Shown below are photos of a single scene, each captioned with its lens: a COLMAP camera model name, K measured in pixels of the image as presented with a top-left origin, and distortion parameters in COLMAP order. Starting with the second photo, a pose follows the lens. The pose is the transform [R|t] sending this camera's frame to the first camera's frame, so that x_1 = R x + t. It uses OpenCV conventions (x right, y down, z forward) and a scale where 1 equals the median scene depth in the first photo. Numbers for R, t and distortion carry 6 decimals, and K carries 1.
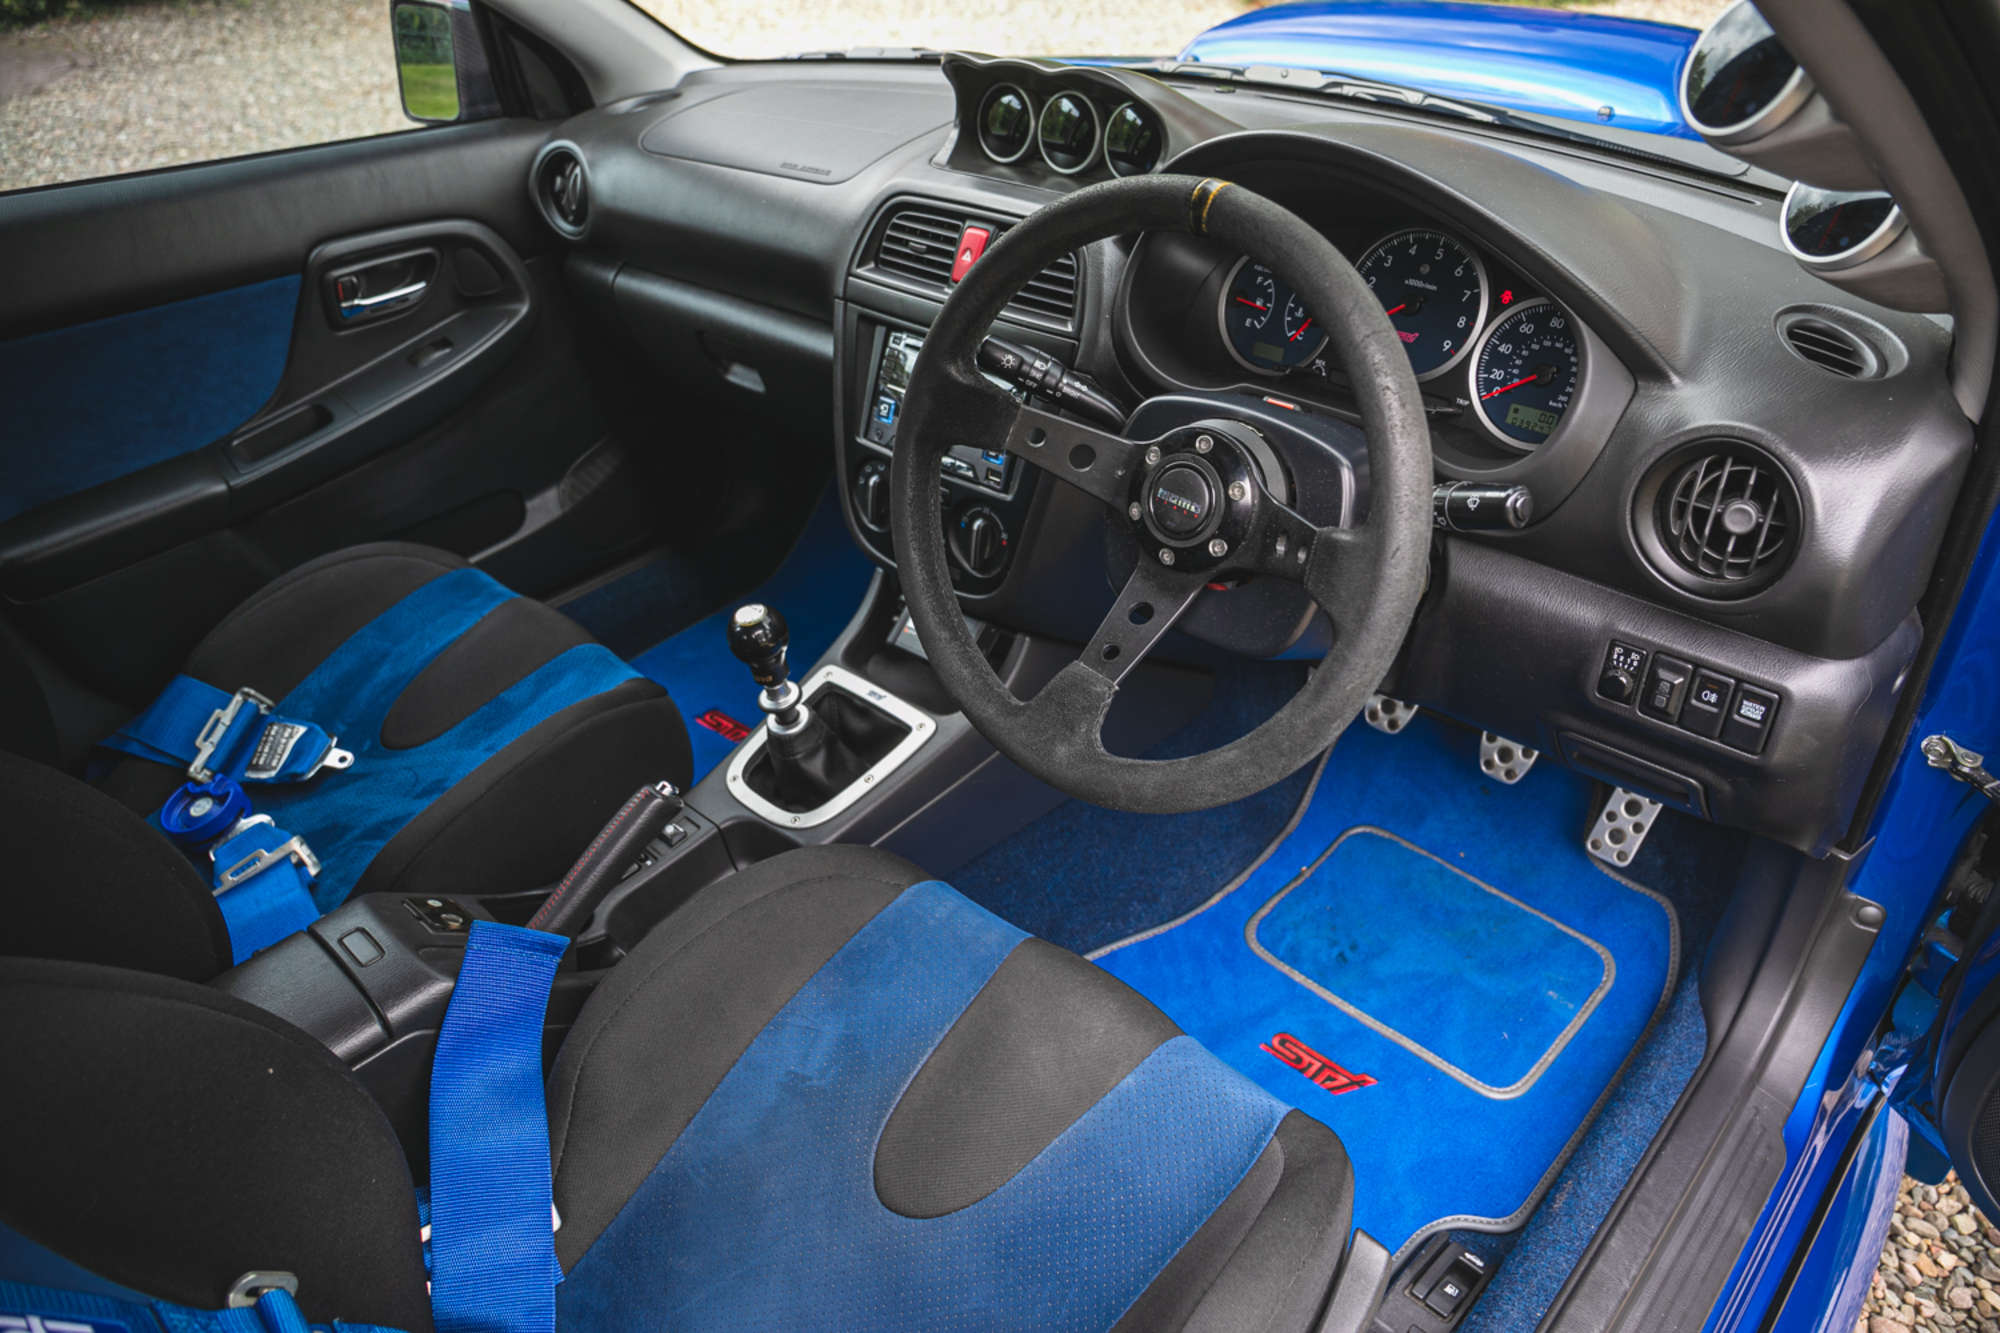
lens RADIAL K [[1390.8, 0, 1000.0], [0, 1390.8, 666.5], [0, 0, 1]] dist [-0.079948, 0.003289]
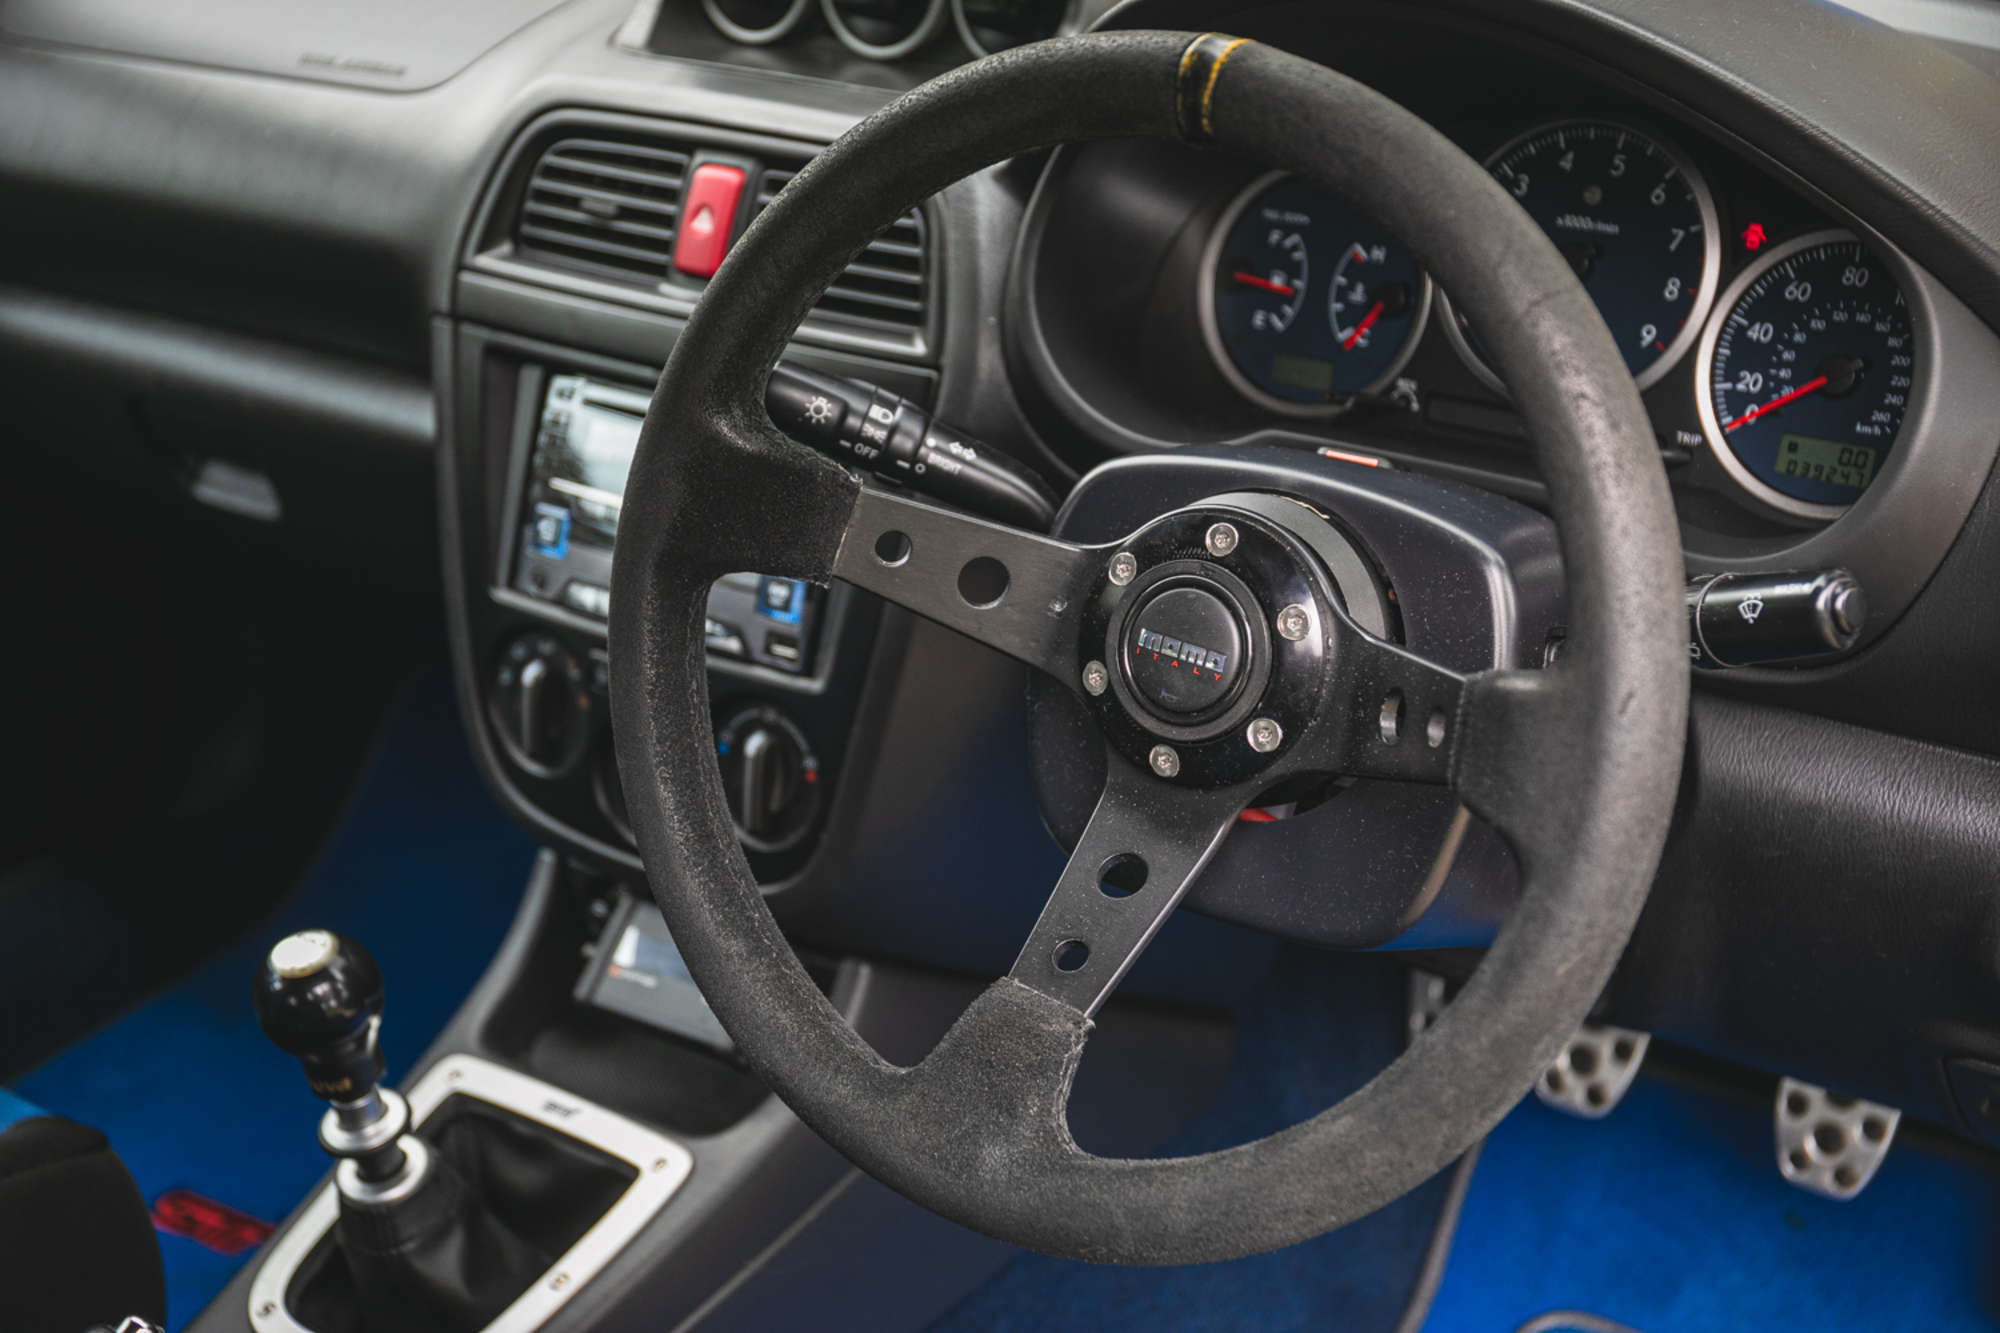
lens RADIAL K [[2869.1, 0, 1000.0], [0, 2869.1, 666.5], [0, 0, 1]] dist [0.080505, -0.136515]
pose [[0.992481, -0.059803, 0.106798, -0.045294], [0.074616, 0.987253, -0.140585, 0.027397], [-0.097029, 0.147497, 0.984292, -0.039394]]
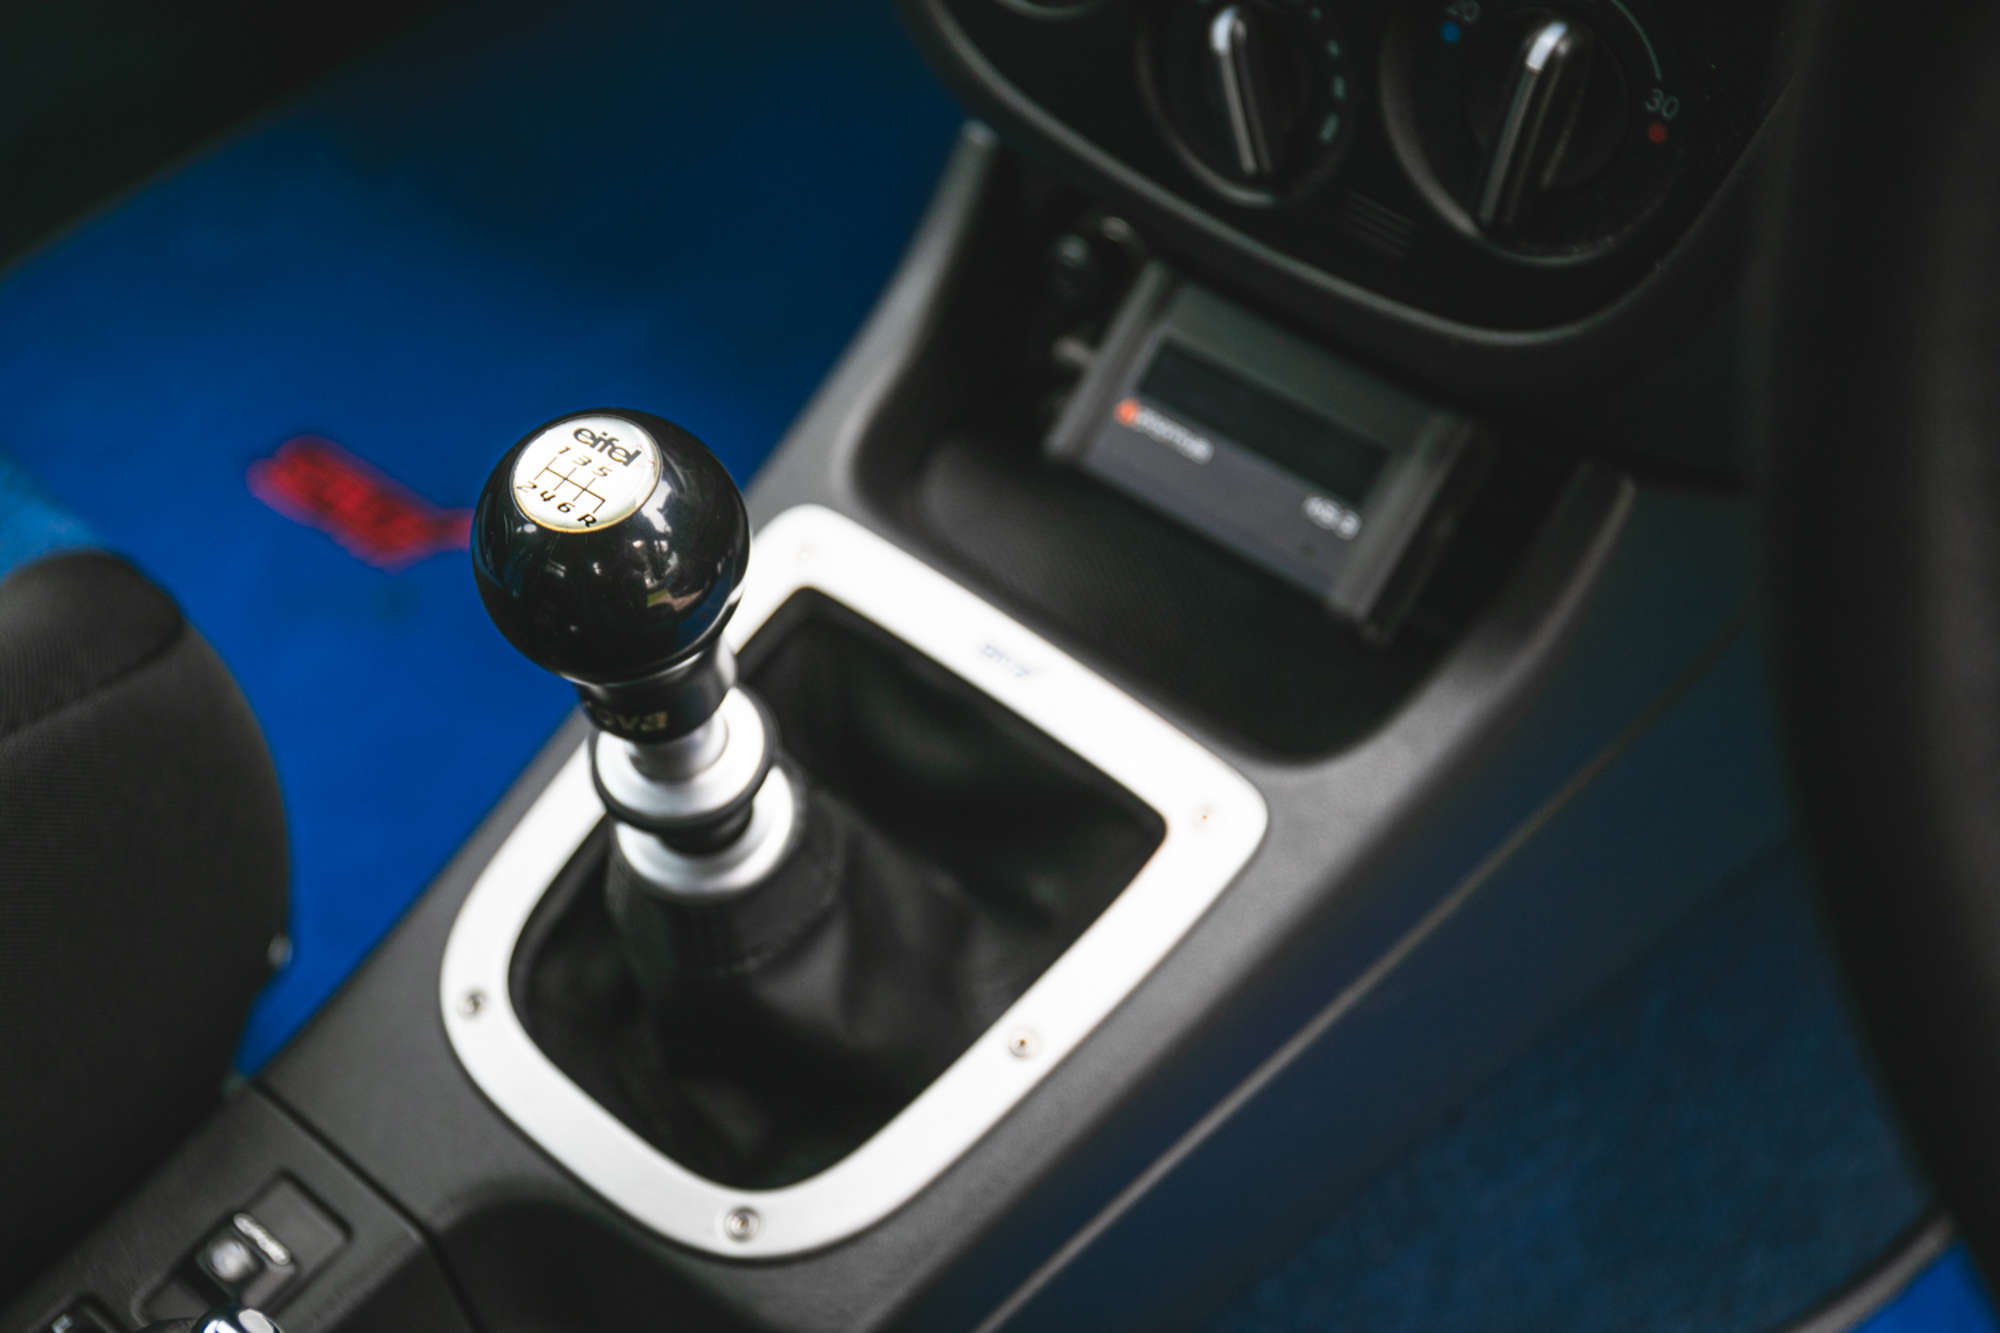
lens RADIAL K [[2678.4, 0, 1000.0], [0, 2678.4, 666.5], [0, 0, 1]] dist [0.006236, 0.005419]
pose [[0.997290, 0.006771, 0.073253, -0.167898], [-0.023343, 0.973425, 0.227813, -0.123106], [-0.069764, -0.228906, 0.970945, 0.667912]]
